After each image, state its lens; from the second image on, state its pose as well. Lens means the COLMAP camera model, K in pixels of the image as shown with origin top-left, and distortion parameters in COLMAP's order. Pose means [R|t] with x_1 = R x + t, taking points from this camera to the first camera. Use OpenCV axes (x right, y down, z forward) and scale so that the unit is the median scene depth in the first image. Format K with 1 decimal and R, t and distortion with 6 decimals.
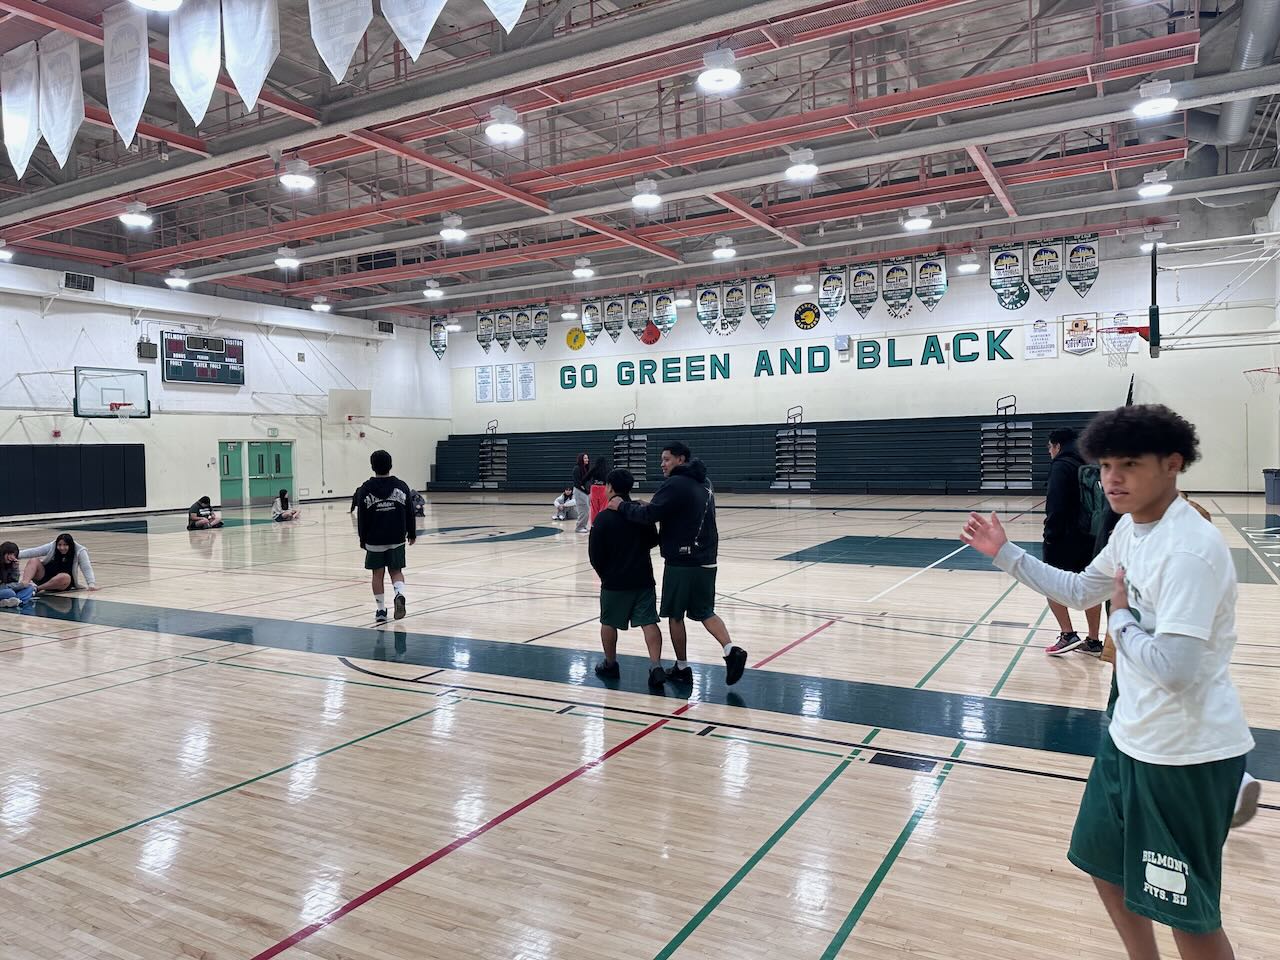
lens RADIAL K [[897.7, 0, 637.7], [0, 897.7, 465.8], [0, 0, 1]] dist [0.092598, -0.107475]
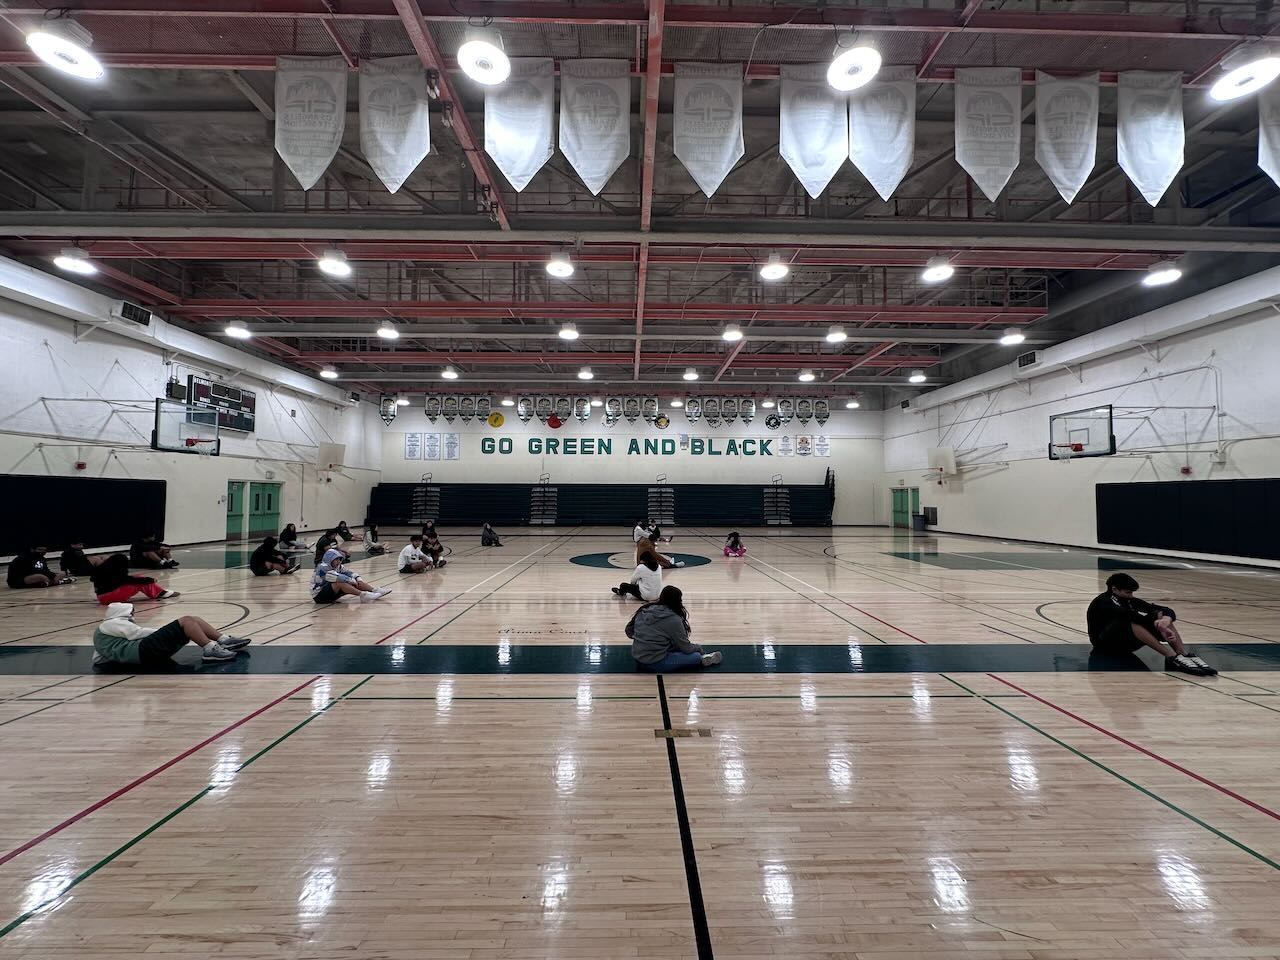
lens RADIAL K [[511.9, 0, 637.5], [0, 511.9, 483.4], [0, 0, 1]] dist [-0.001285, 0.000562]
pose [[0.859200, 0.039632, 0.510102, -0.347066], [-0.014131, 0.998453, -0.053773, 0.002871], [-0.511444, 0.038994, 0.858431, 0.212322]]
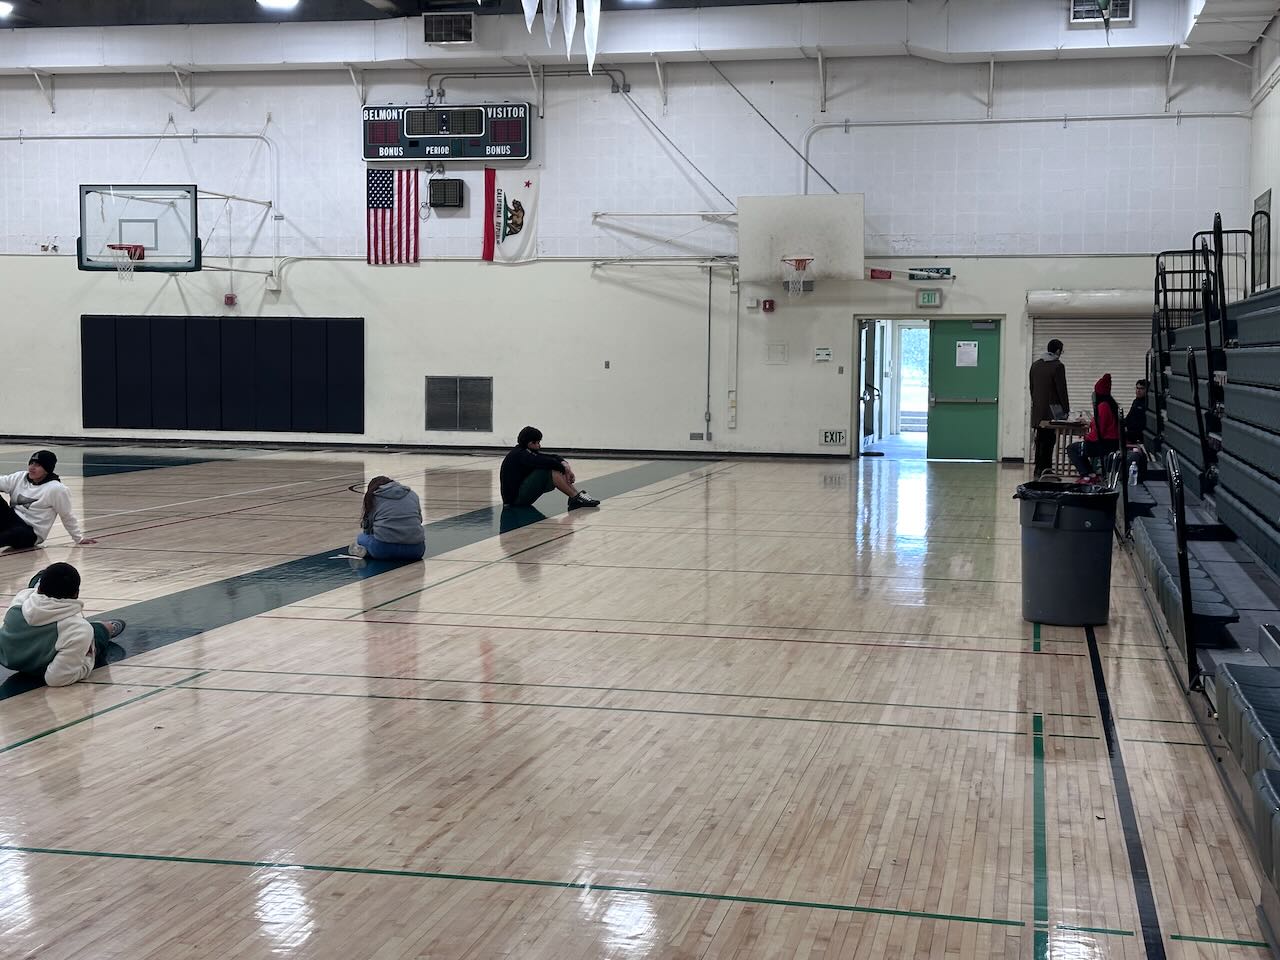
lens RADIAL K [[1788.7, 0, 642.1], [0, 1788.7, 473.7], [0, 0, 1]] dist [0.130046, 0.000000]
pose [[-0.297333, -0.043158, 0.953798, -0.711462], [0.013547, 0.998687, 0.049412, 0.009221], [-0.954678, 0.027613, -0.296358, 0.434155]]
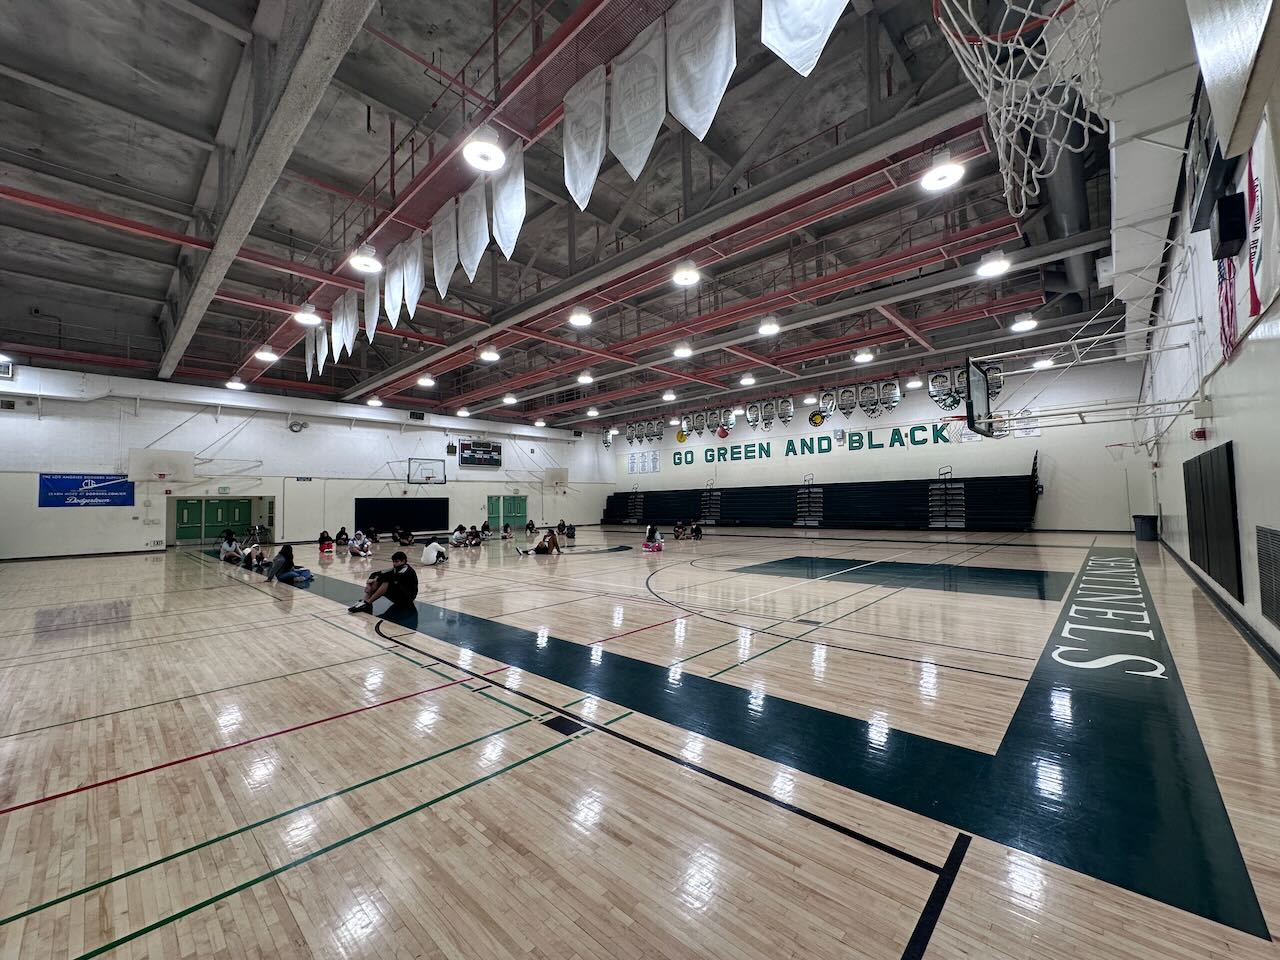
lens RADIAL K [[511.9, 0, 636.7], [0, 511.9, 482.6], [0, 0, 1]] dist [-0.001285, 0.000562]
pose [[0.972425, -0.007037, -0.233108, 0.090039], [-0.005254, 0.998630, -0.052067, -0.001112], [0.233155, 0.051856, 0.971056, 0.036533]]
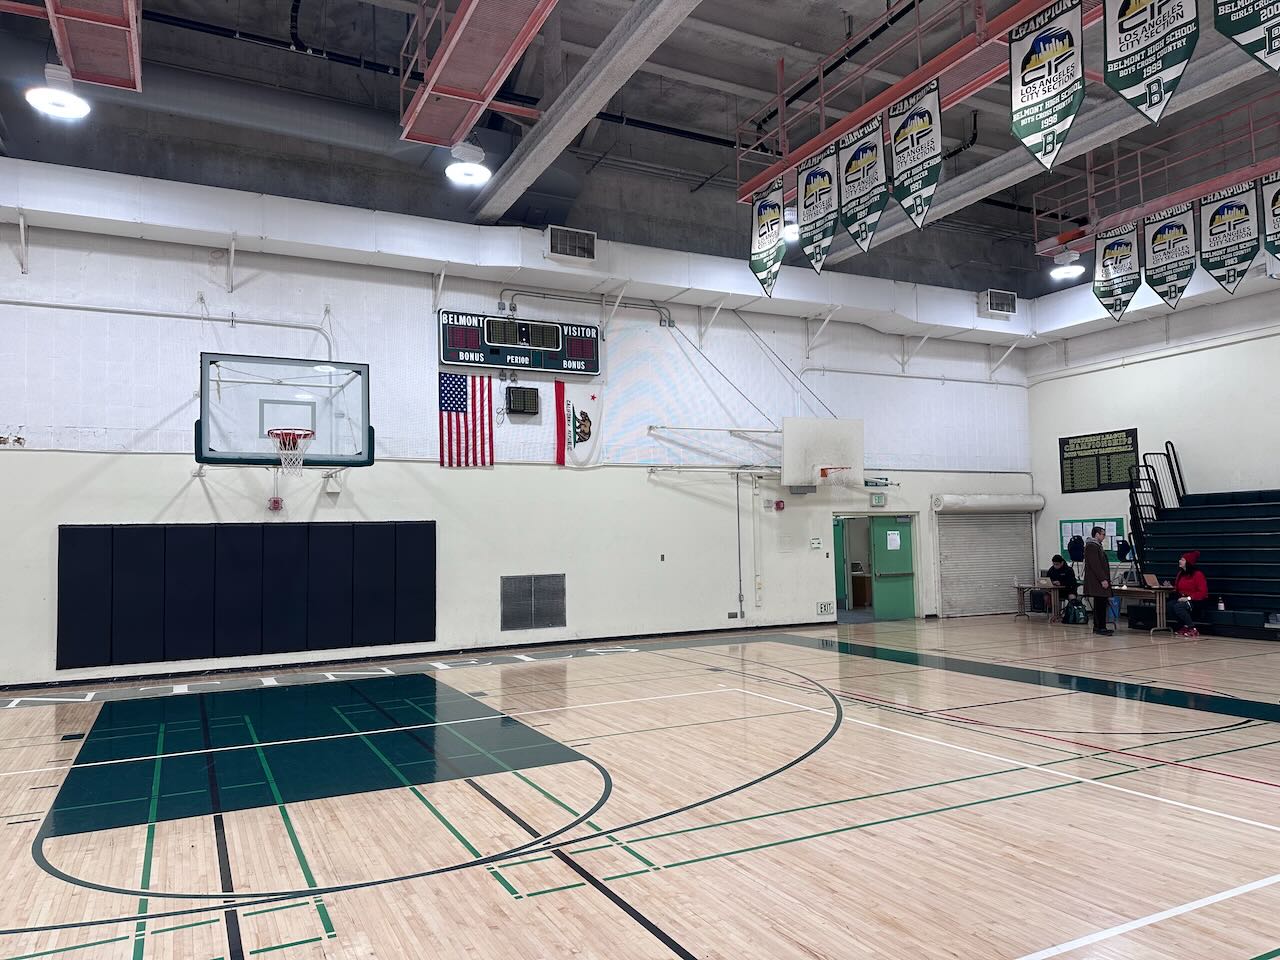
lens RADIAL K [[897.7, 0, 651.7], [0, 897.7, 491.9], [0, 0, 1]] dist [0.092598, -0.107475]
pose [[-0.836915, 0.070612, 0.542758, -0.087564], [0.050535, 0.997376, -0.051835, -0.013915], [-0.544994, -0.015953, -0.838288, 0.626555]]
